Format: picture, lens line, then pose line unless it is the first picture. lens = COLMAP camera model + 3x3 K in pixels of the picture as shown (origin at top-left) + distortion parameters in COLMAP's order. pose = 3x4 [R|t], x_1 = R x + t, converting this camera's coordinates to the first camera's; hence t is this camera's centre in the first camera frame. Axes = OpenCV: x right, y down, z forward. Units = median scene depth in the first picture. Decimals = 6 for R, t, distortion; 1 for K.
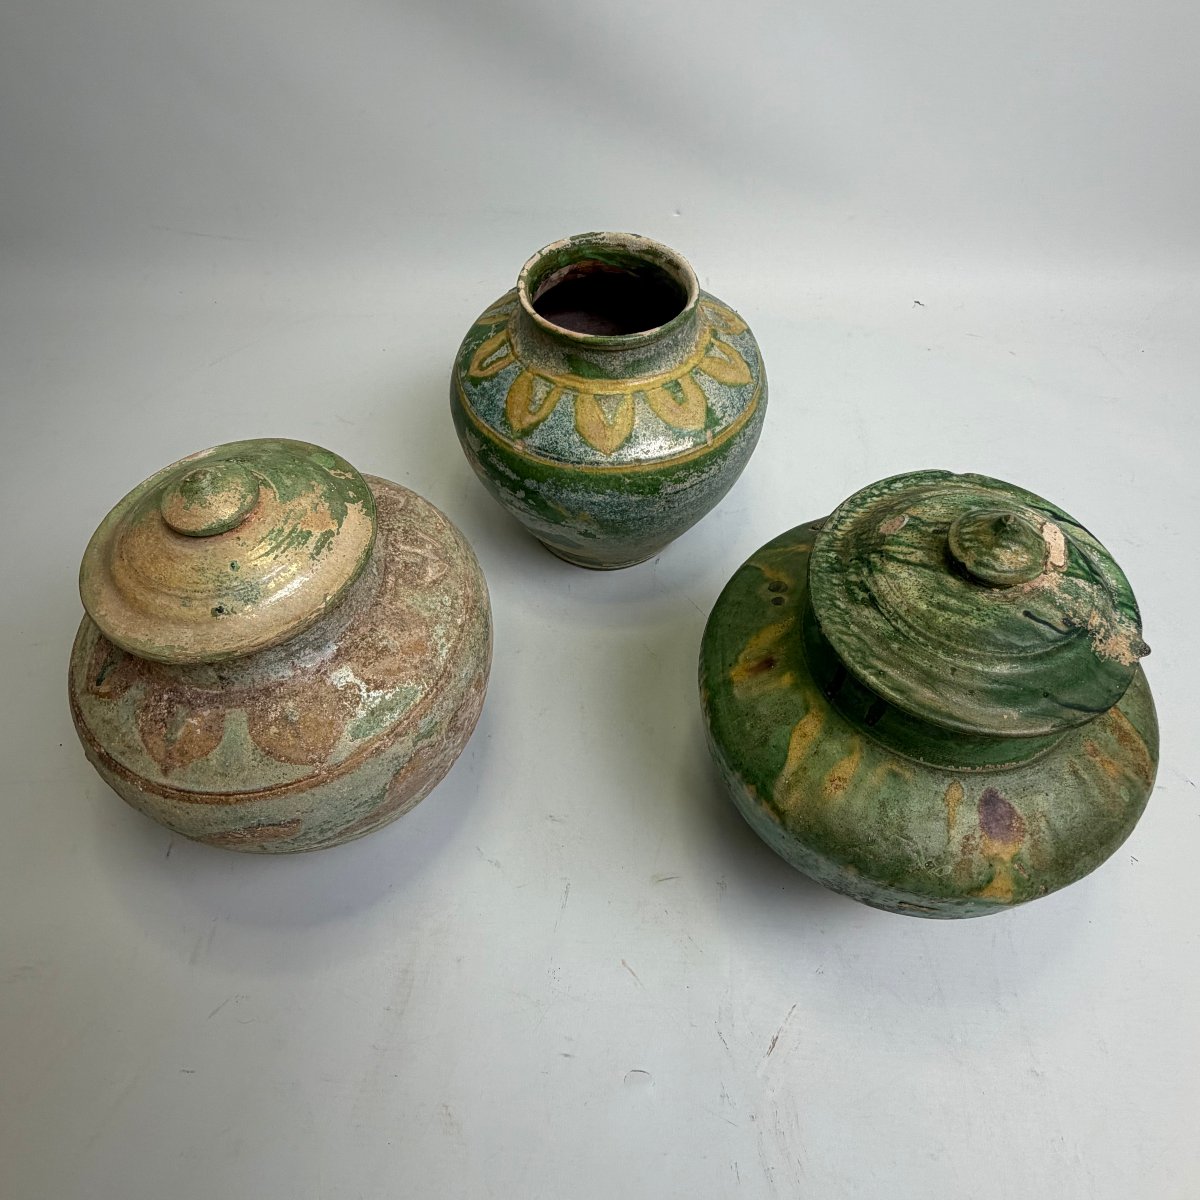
lens RADIAL K [[825.5, 0, 595.9], [0, 825.5, 578.7], [0, 0, 1]] dist [-0.000139, -0.001038]
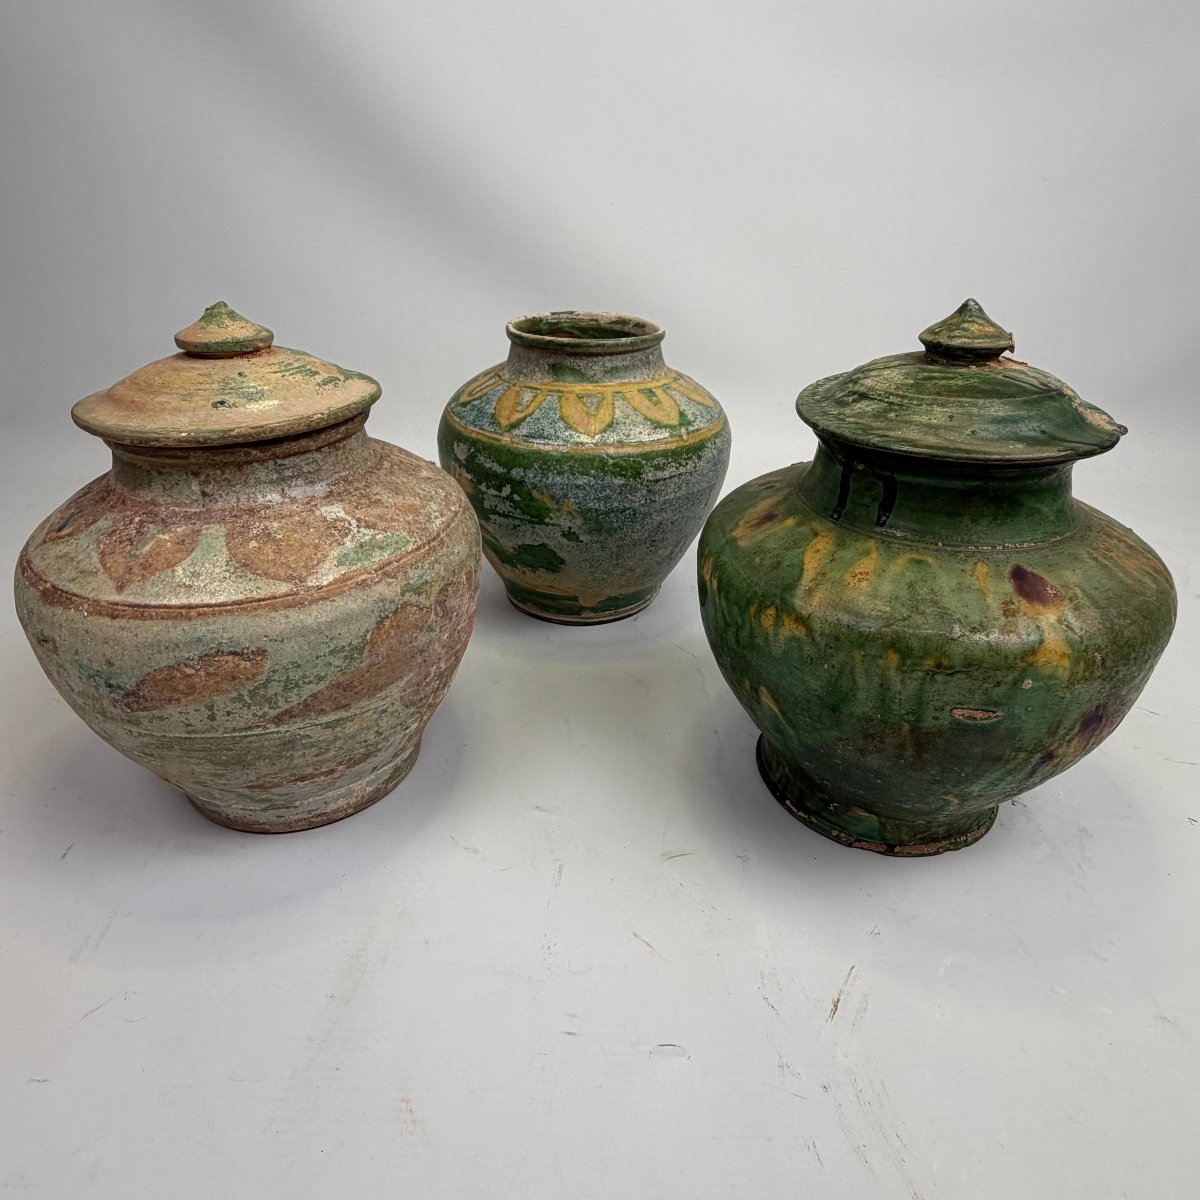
lens RADIAL K [[825.9, 0, 600.6], [0, 825.9, 578.3], [0, 0, 1]] dist [0.000087, 0.002158]
pose [[0.997057, -0.005982, 0.076436, -0.067769], [0.038912, 0.898492, -0.437262, 0.574690], [-0.066062, 0.438949, 0.896080, 0.149839]]
